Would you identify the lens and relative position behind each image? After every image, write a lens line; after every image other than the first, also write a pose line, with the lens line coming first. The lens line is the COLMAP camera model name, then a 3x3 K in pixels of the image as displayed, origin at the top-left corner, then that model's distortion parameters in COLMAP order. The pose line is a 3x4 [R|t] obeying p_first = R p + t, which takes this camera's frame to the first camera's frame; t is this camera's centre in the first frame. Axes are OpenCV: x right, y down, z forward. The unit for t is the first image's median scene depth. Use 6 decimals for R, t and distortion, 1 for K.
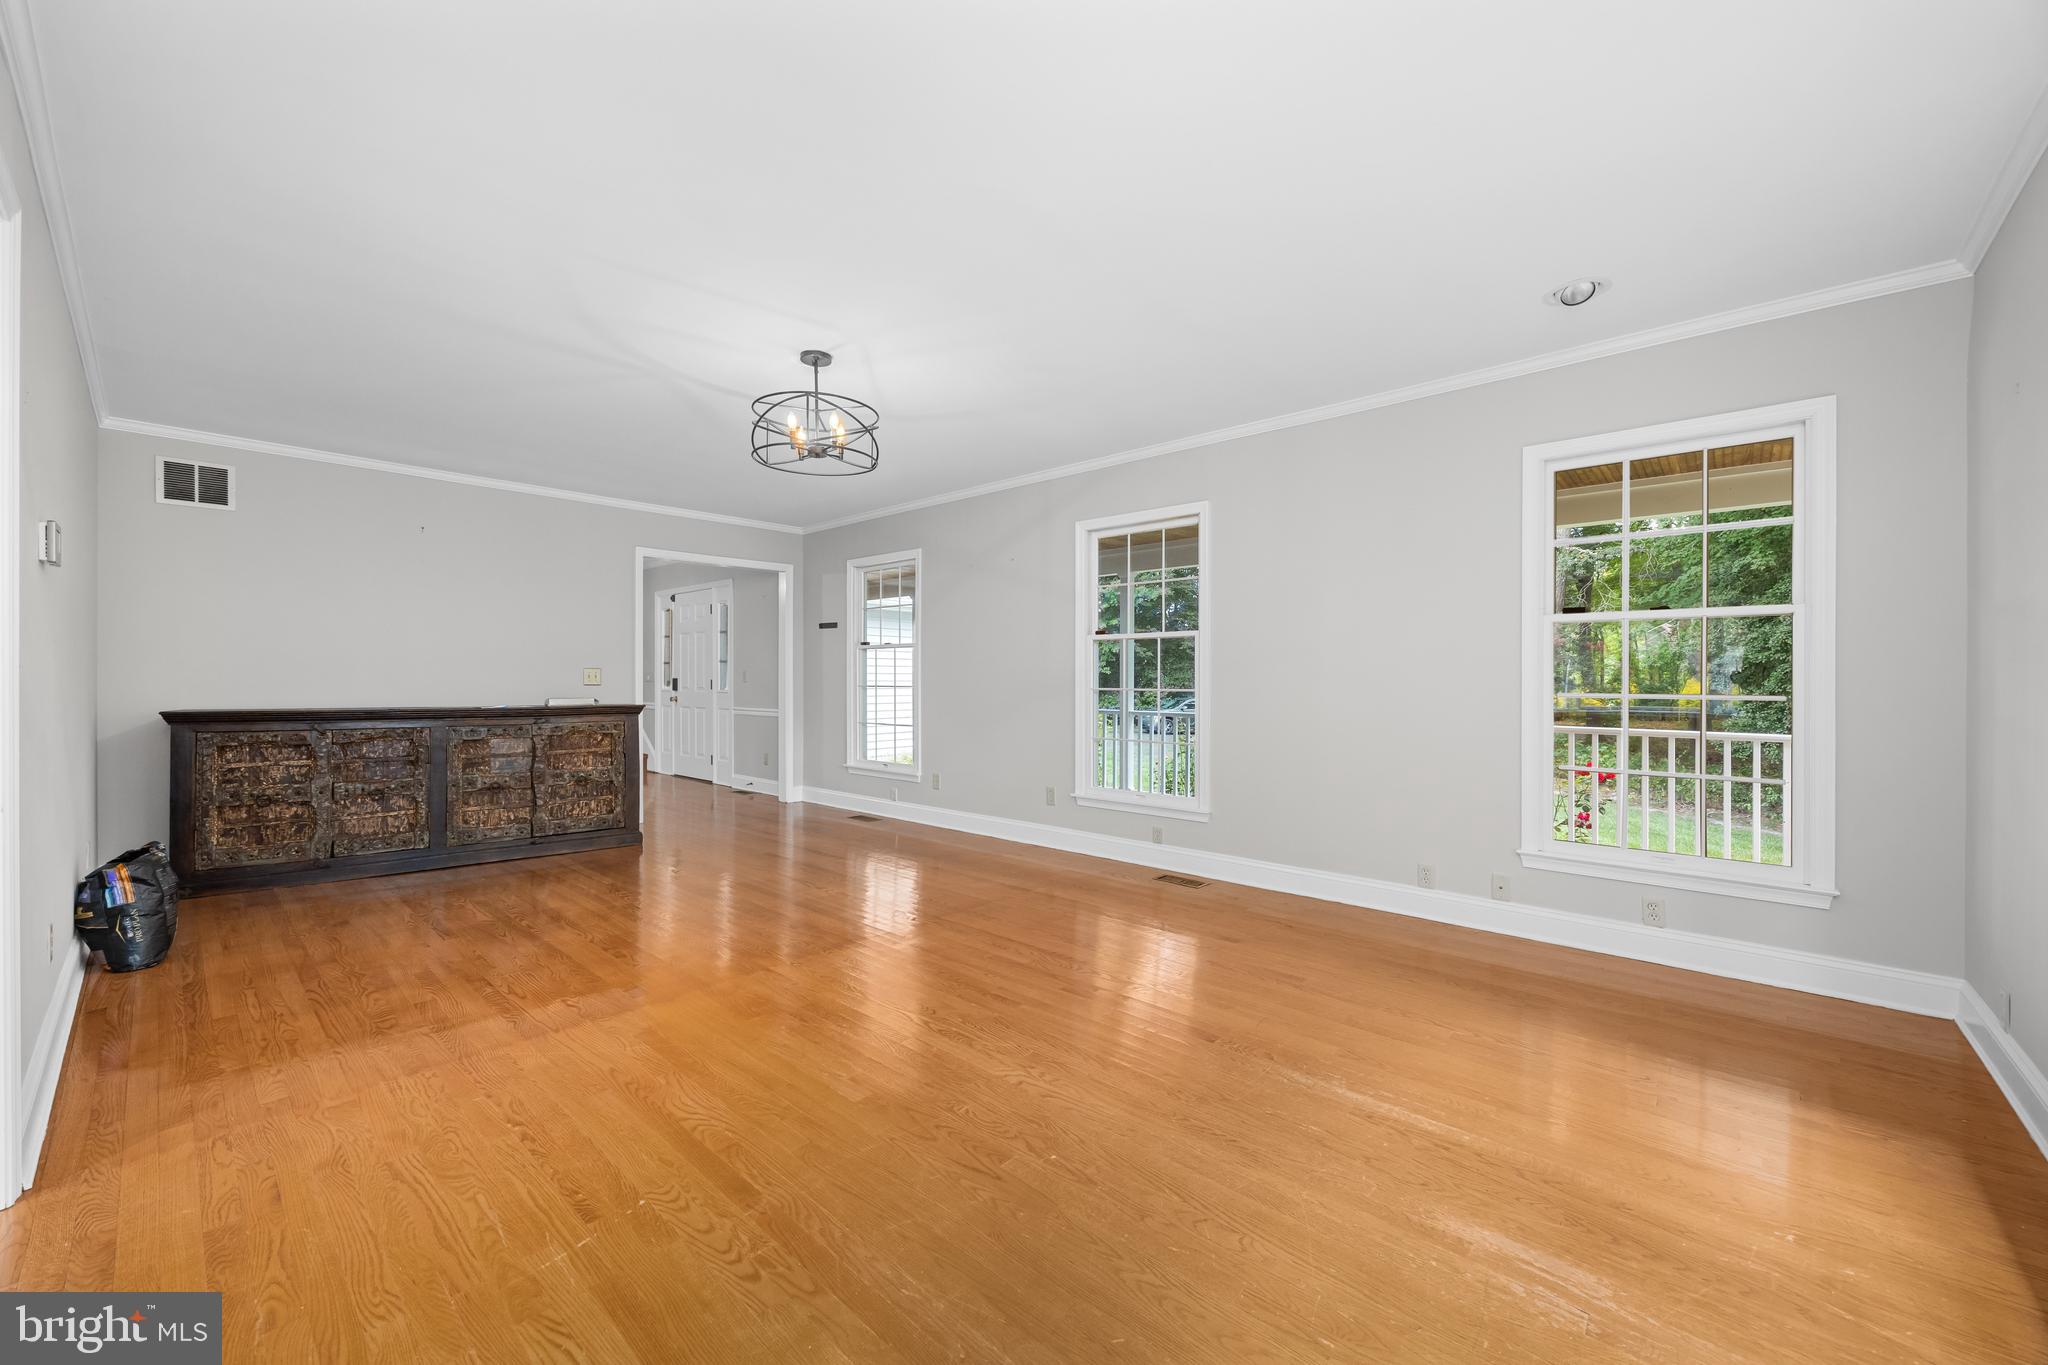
lens RADIAL K [[789.5, 0, 1026.4], [0, 789.5, 687.2], [0, 0, 1]] dist [-0.003342, 0.000343]
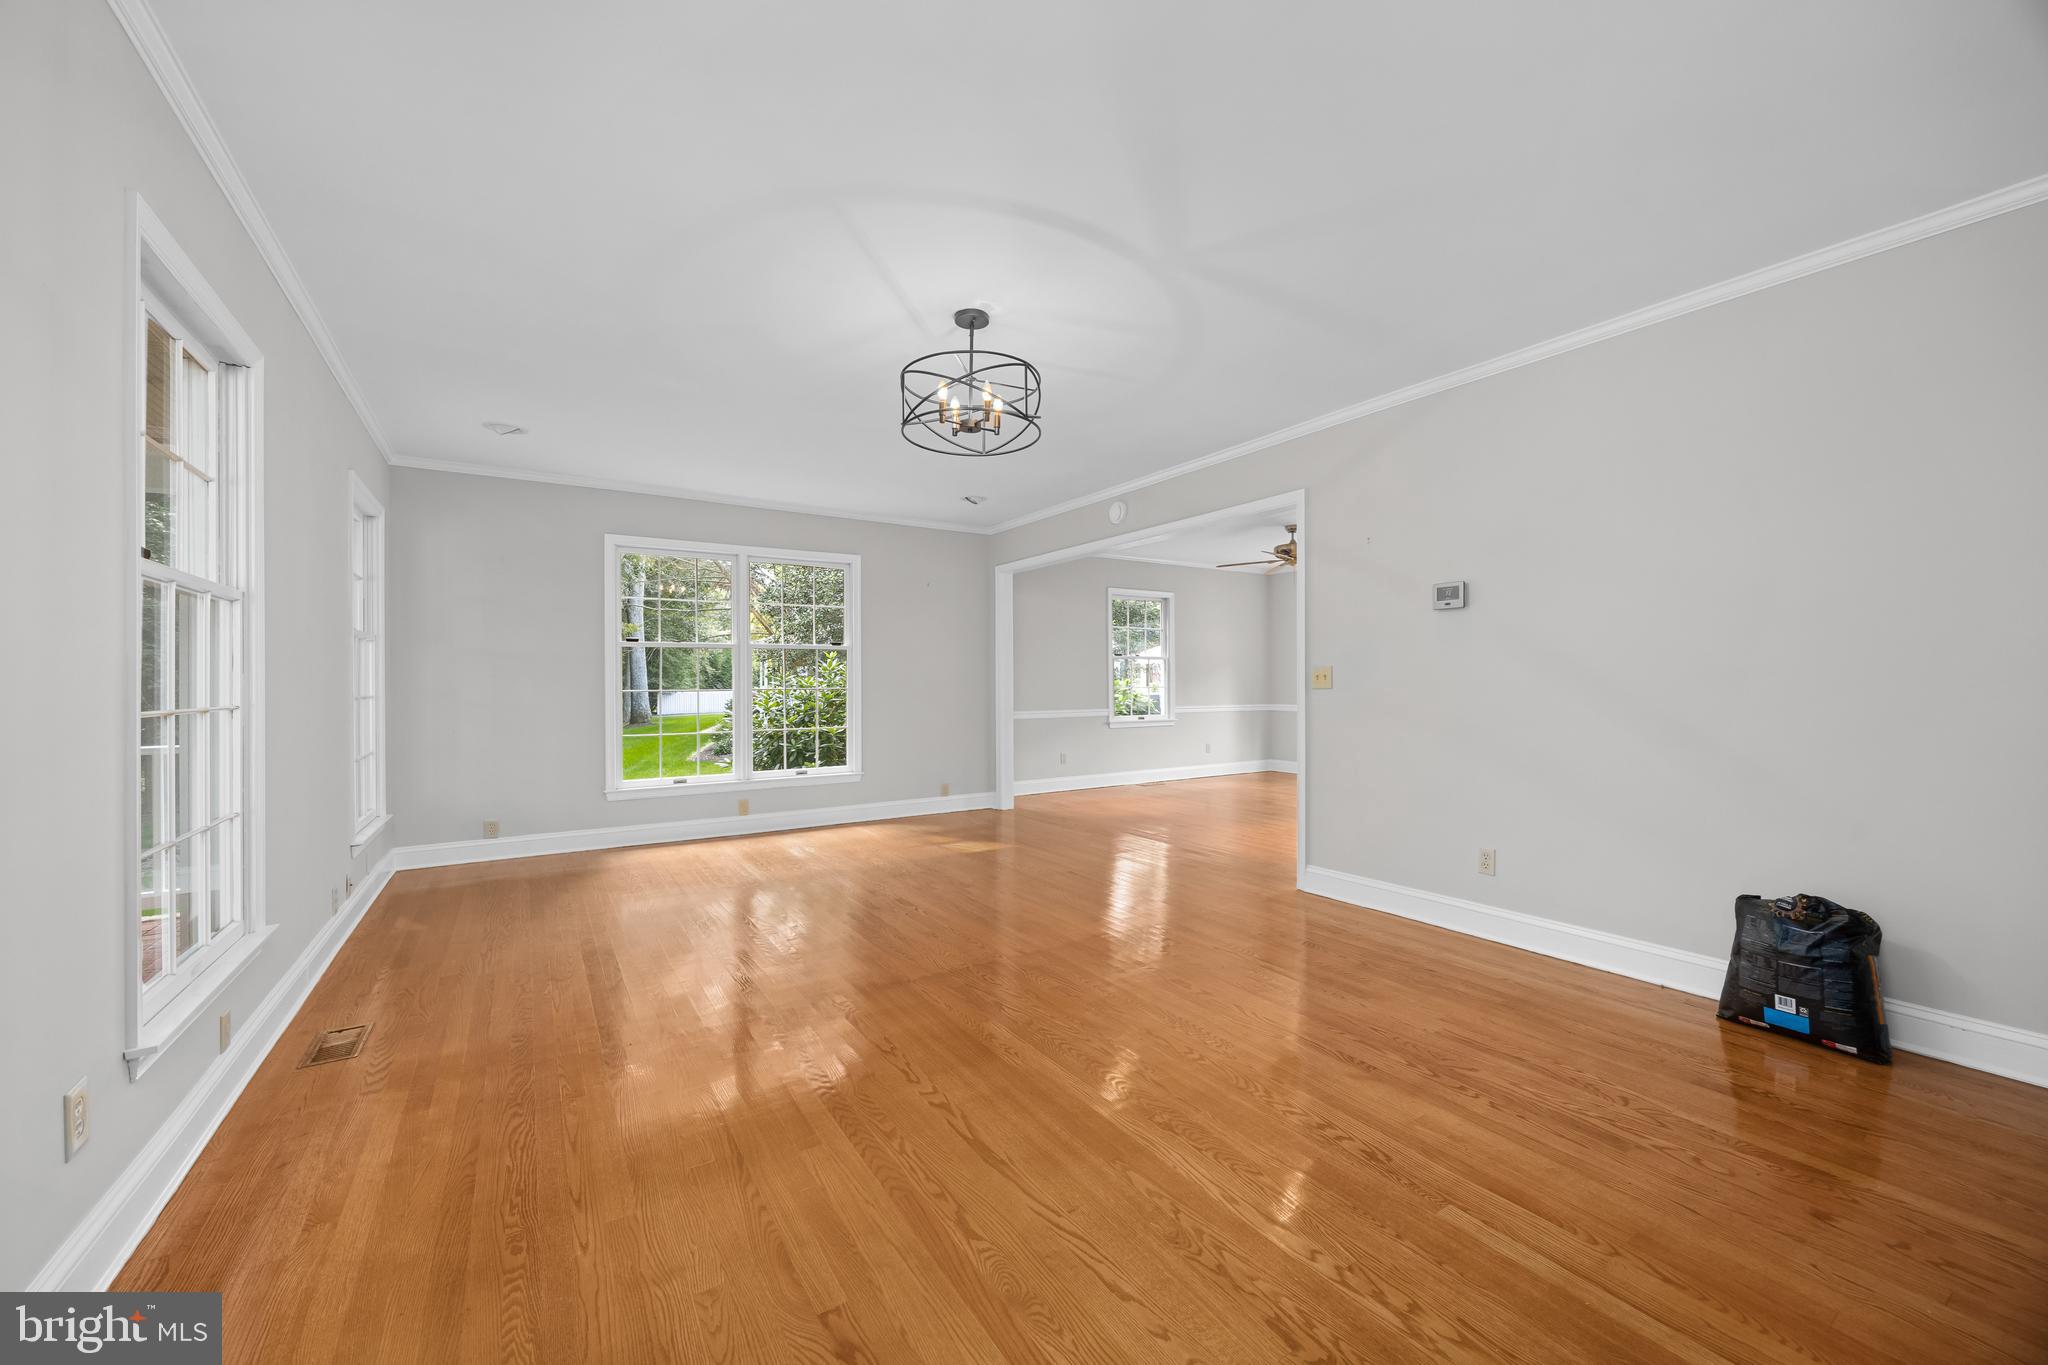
lens RADIAL K [[780.9, 0, 1037.5], [0, 780.9, 675.0], [0, 0, 1]] dist [0.000075, -0.000017]
pose [[-0.968284, 0.004999, 0.249801, -0.443540], [0.005362, 0.999985, 0.000773, -0.014991], [-0.249793, 0.002088, -0.968297, 1.460014]]
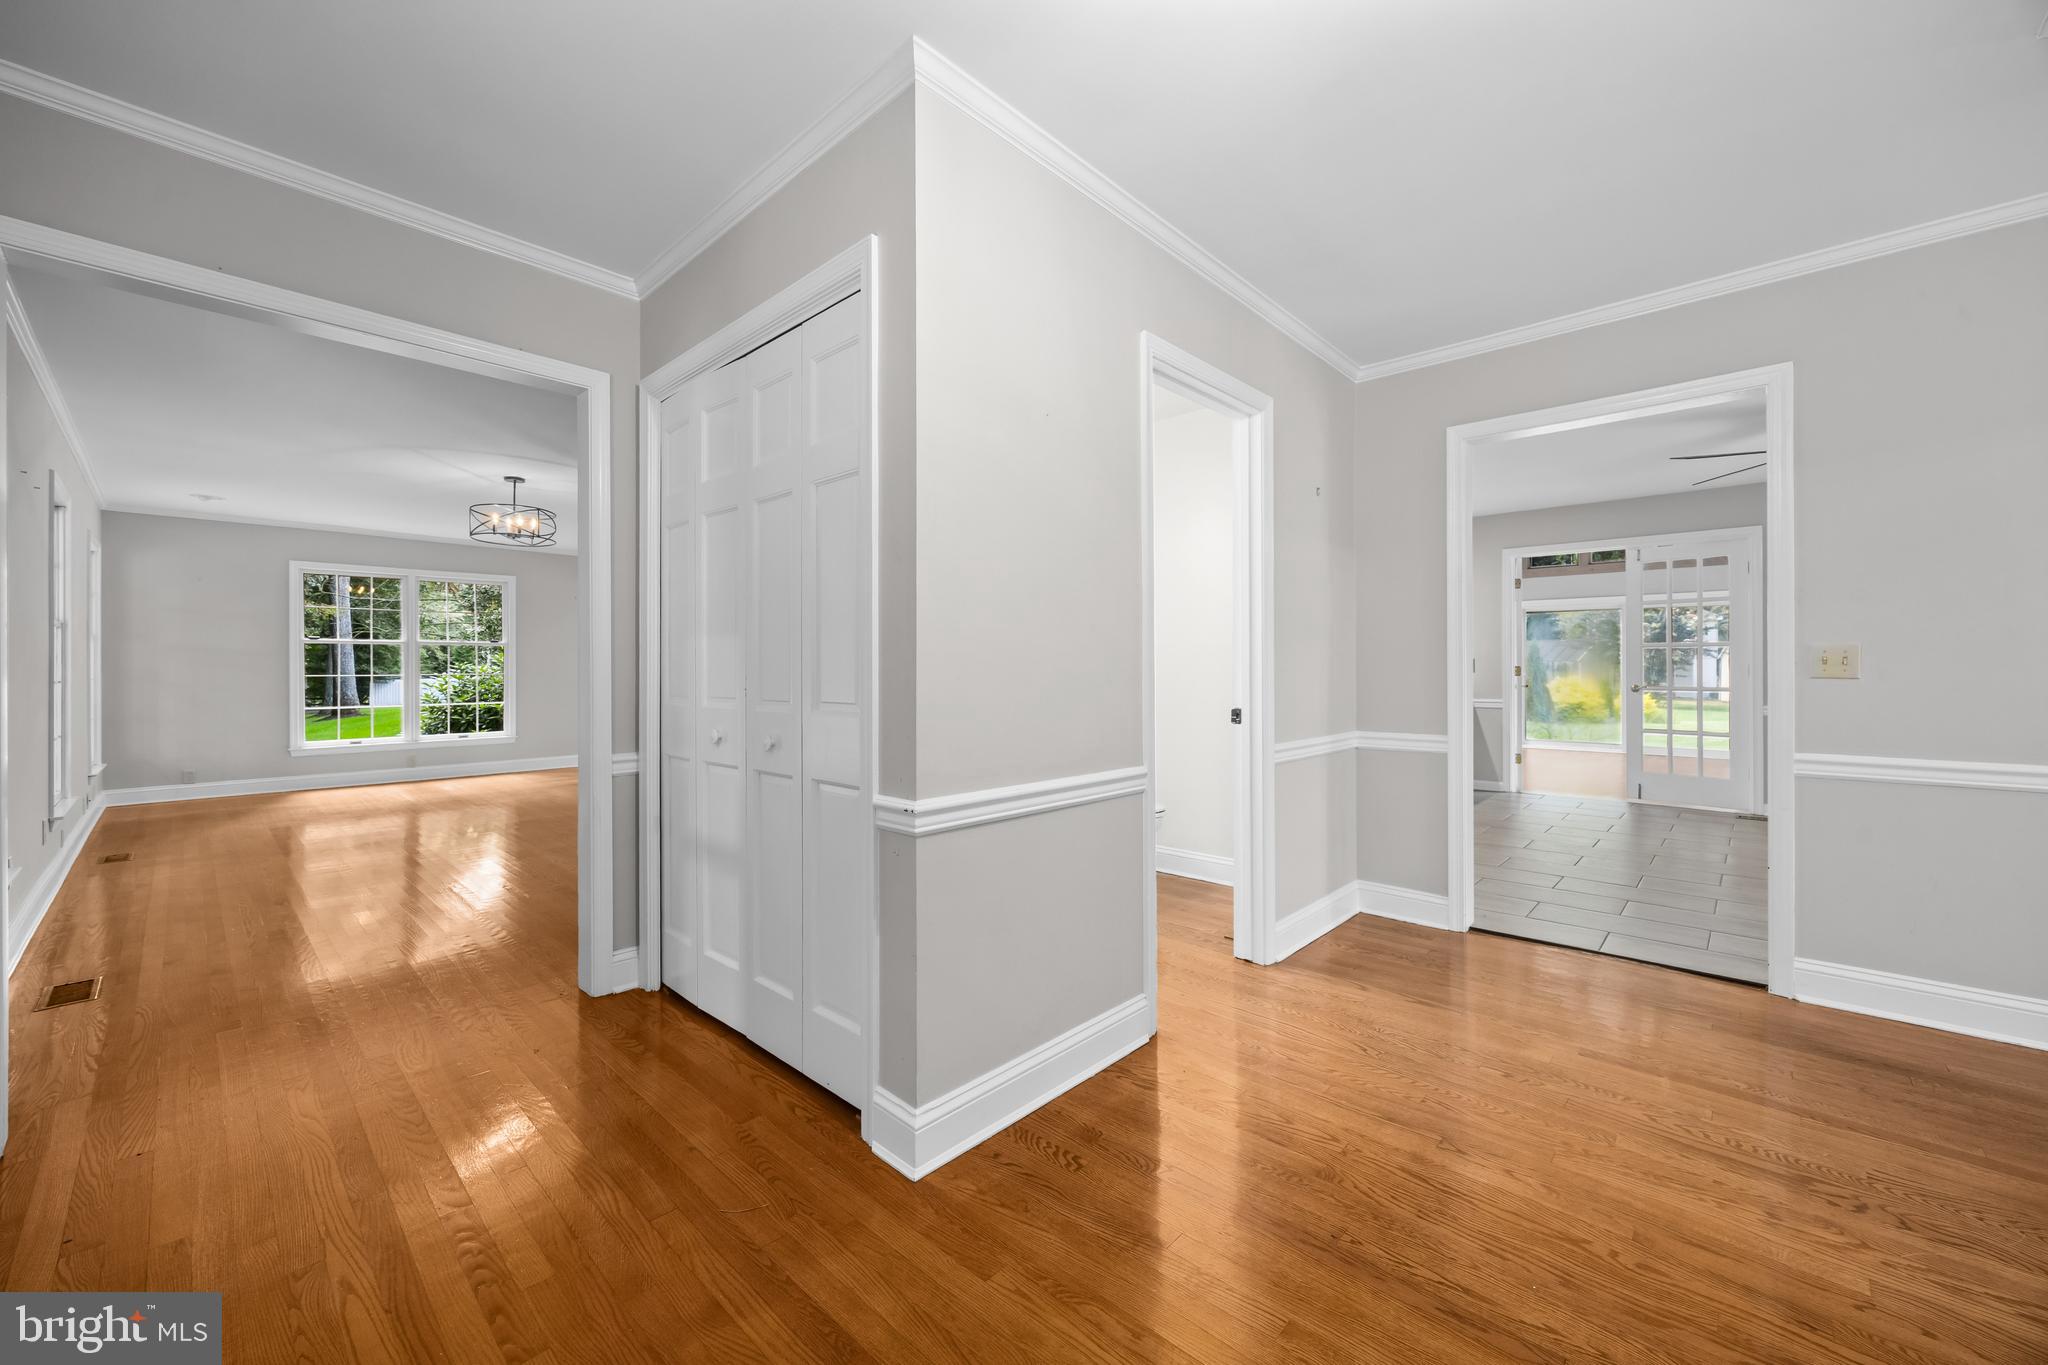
lens RADIAL K [[787.1, 0, 1026.0], [0, 787.1, 673.7], [0, 0, 1]] dist [-0.000755, 0.000184]
pose [[-0.999886, -0.002345, 0.014907, -1.106610], [-0.002137, 0.999901, 0.013902, -0.023611], [-0.014938, 0.013869, -0.999792, 2.128175]]
